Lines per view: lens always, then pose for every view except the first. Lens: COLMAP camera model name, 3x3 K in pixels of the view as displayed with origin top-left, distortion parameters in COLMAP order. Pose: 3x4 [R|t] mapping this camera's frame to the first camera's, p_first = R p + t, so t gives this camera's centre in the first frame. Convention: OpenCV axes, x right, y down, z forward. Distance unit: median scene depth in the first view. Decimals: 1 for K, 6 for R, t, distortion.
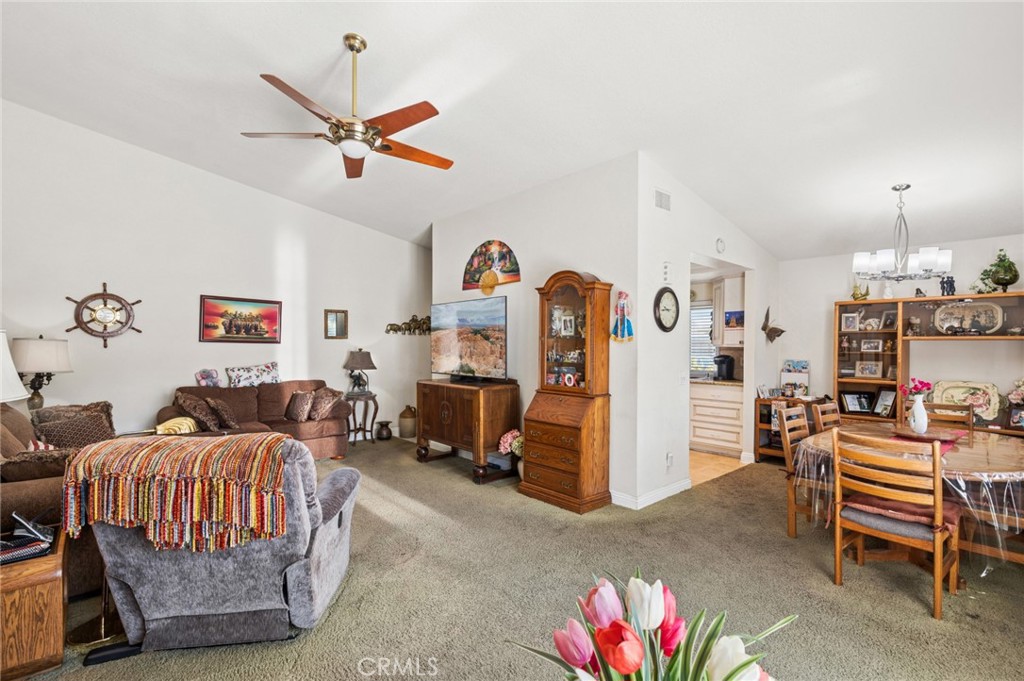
lens RADIAL K [[472.9, 0, 511.9], [0, 472.9, 343.6], [0, 0, 1]] dist [0.002909, -0.001035]
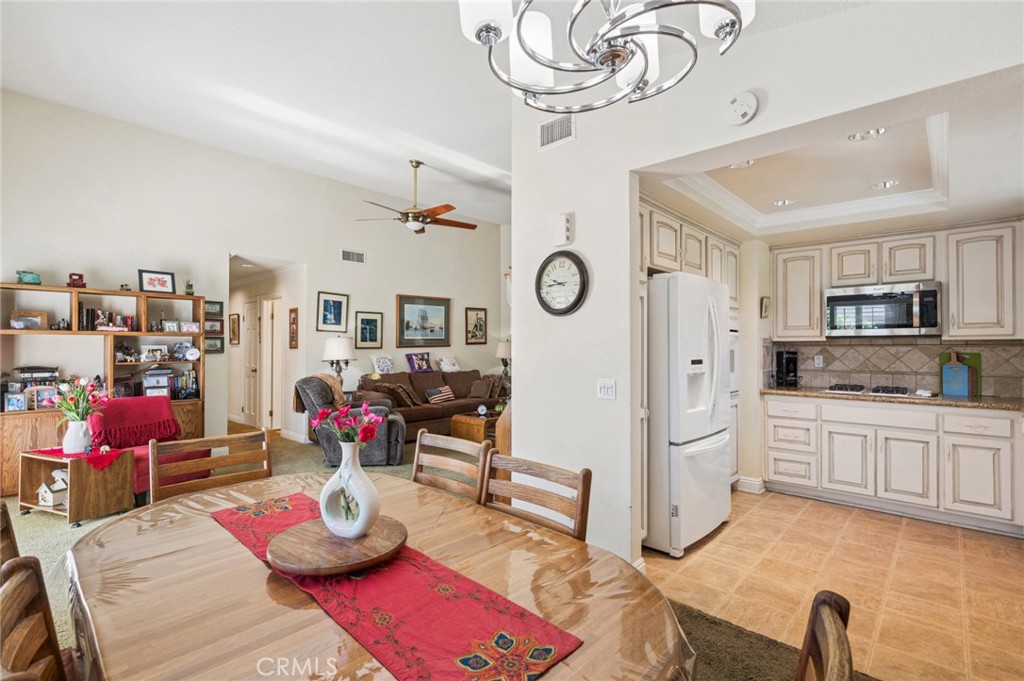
lens RADIAL K [[472.9, 0, 511.2], [0, 472.9, 344.2], [0, 0, 1]] dist [0.002909, -0.001035]
pose [[0.088436, -0.012502, -0.996003, 0.838152], [0.001039, 0.999922, -0.012459, 0.021175], [0.996081, 0.000067, 0.088442, 0.719183]]
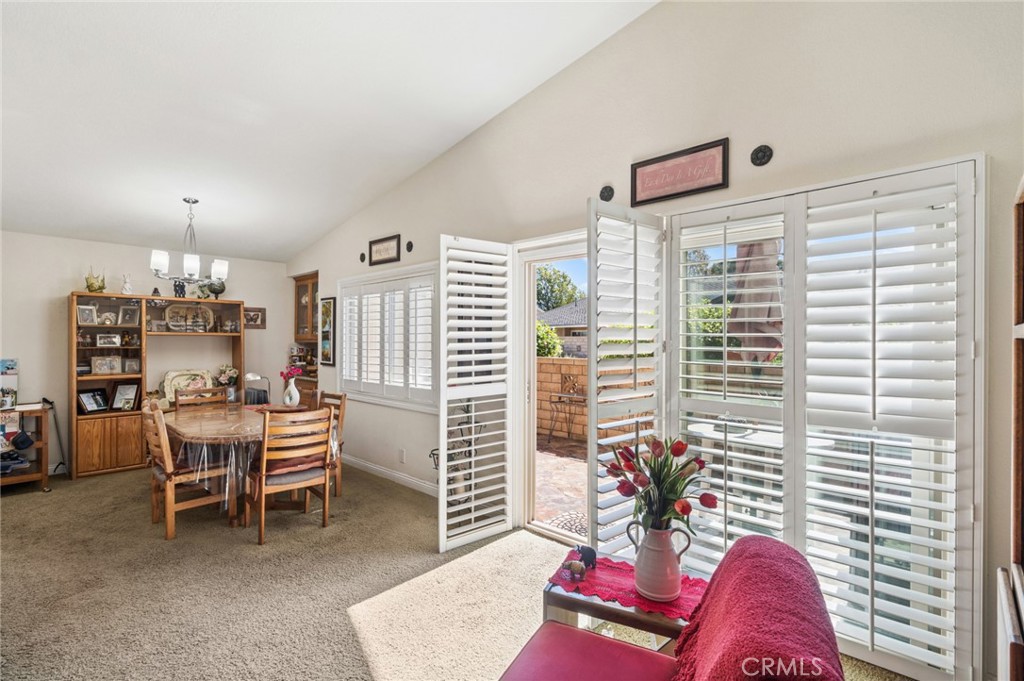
lens RADIAL K [[472.9, 0, 515.3], [0, 472.9, 341.1], [0, 0, 1]] dist [0.002909, -0.001035]
pose [[-0.085936, -0.007746, 0.996271, -0.289116], [-0.004808, 0.999961, 0.007360, -0.005782], [-0.996289, -0.004158, -0.085970, 0.253263]]
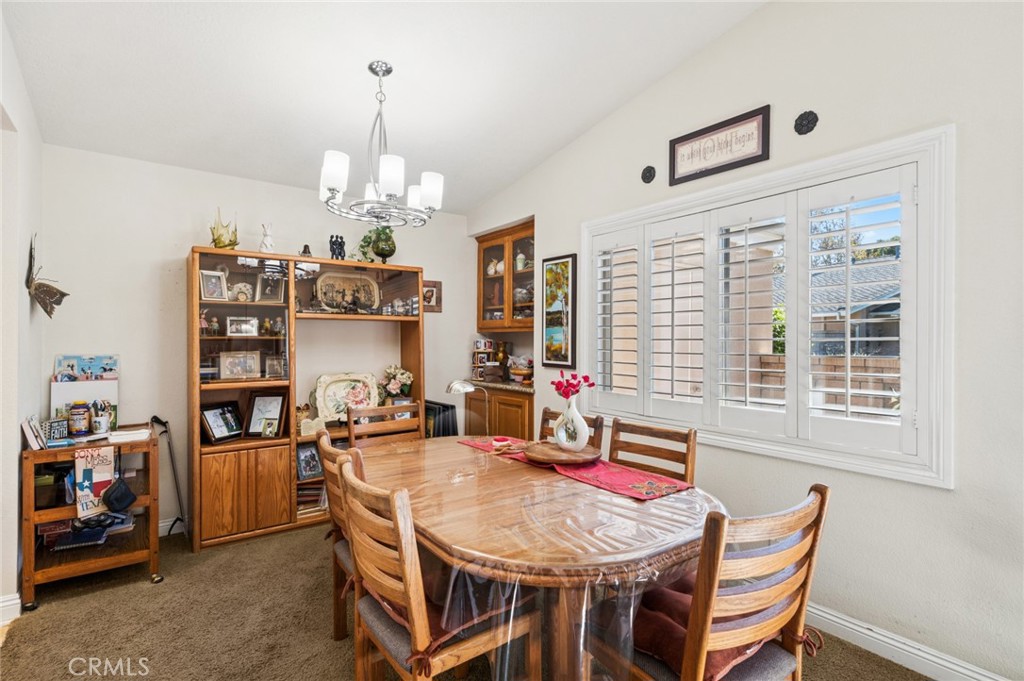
lens RADIAL K [[502.1, 0, 515.6], [0, 502.1, 341.3], [0, 0, 1]] dist [0.007012, 0.001343]
pose [[0.087251, -0.010378, 0.996132, 0.135596], [-0.001582, 0.999943, 0.010556, 0.016430], [-0.996185, -0.002497, 0.087230, 0.595575]]
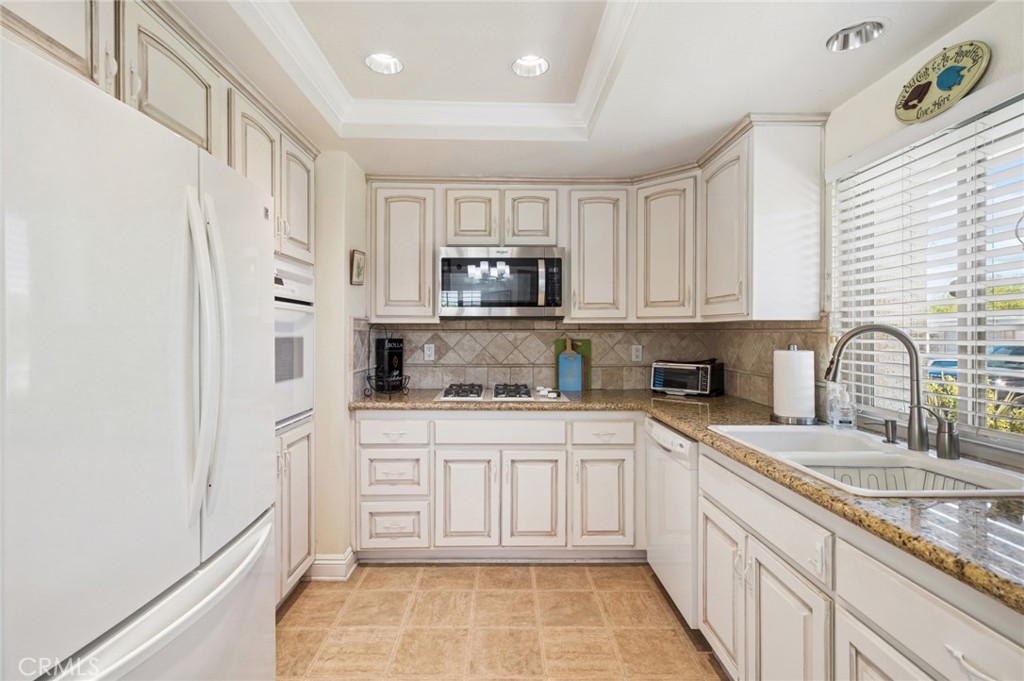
lens RADIAL K [[472.9, 0, 507.6], [0, 472.9, 334.3], [0, 0, 1]] dist [0.002909, -0.001035]
pose [[0.749995, -0.003770, -0.661432, 0.498146], [0.004558, 0.999989, -0.000532, 0.019540], [0.661427, -0.002616, 0.750005, 0.969260]]
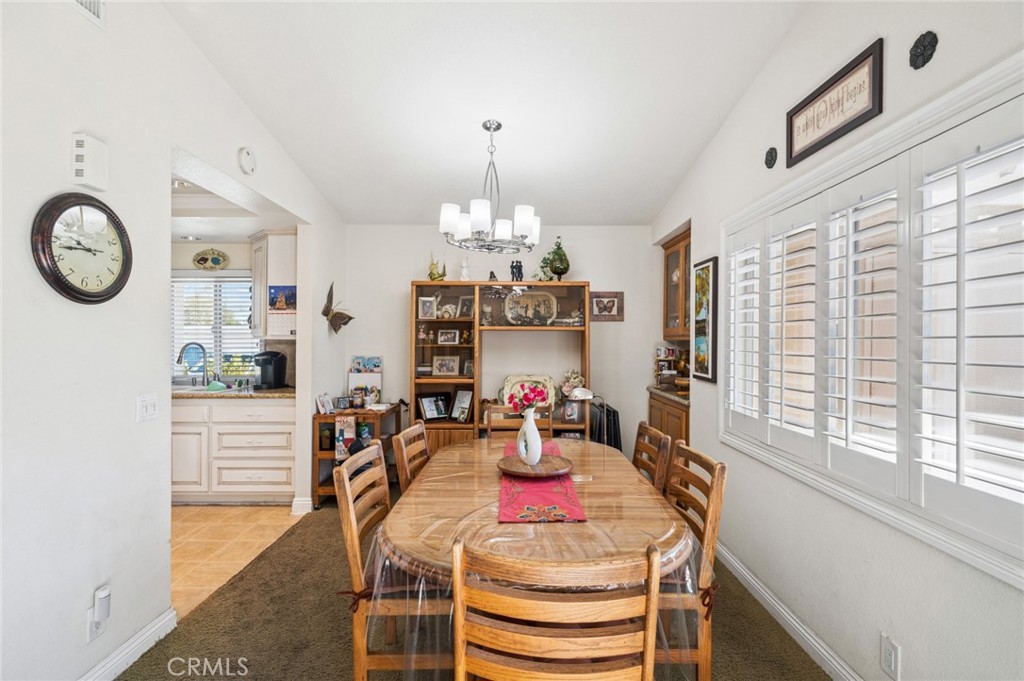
lens RADIAL K [[472.9, 0, 516.1], [0, 472.9, 340.7], [0, 0, 1]] dist [0.002909, -0.001035]
pose [[0.661878, -0.006518, 0.749583, 0.220162], [-0.000020, 0.999962, 0.008713, 0.003570], [-0.749612, -0.005782, 0.661853, 0.368424]]
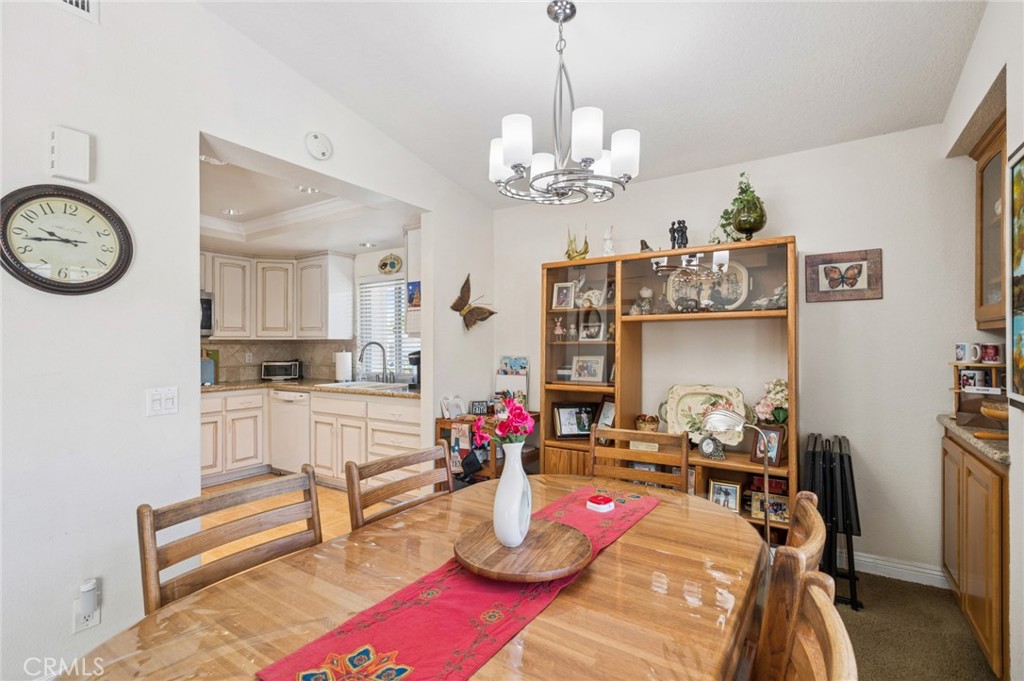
lens RADIAL K [[472.9, 0, 513.9], [0, 472.9, 340.2], [0, 0, 1]] dist [0.002909, -0.001035]
pose [[0.965387, -0.008551, 0.260681, 0.497209], [0.010253, 0.999934, -0.005172, 0.018211], [-0.260620, 0.007666, 0.965411, 0.411301]]
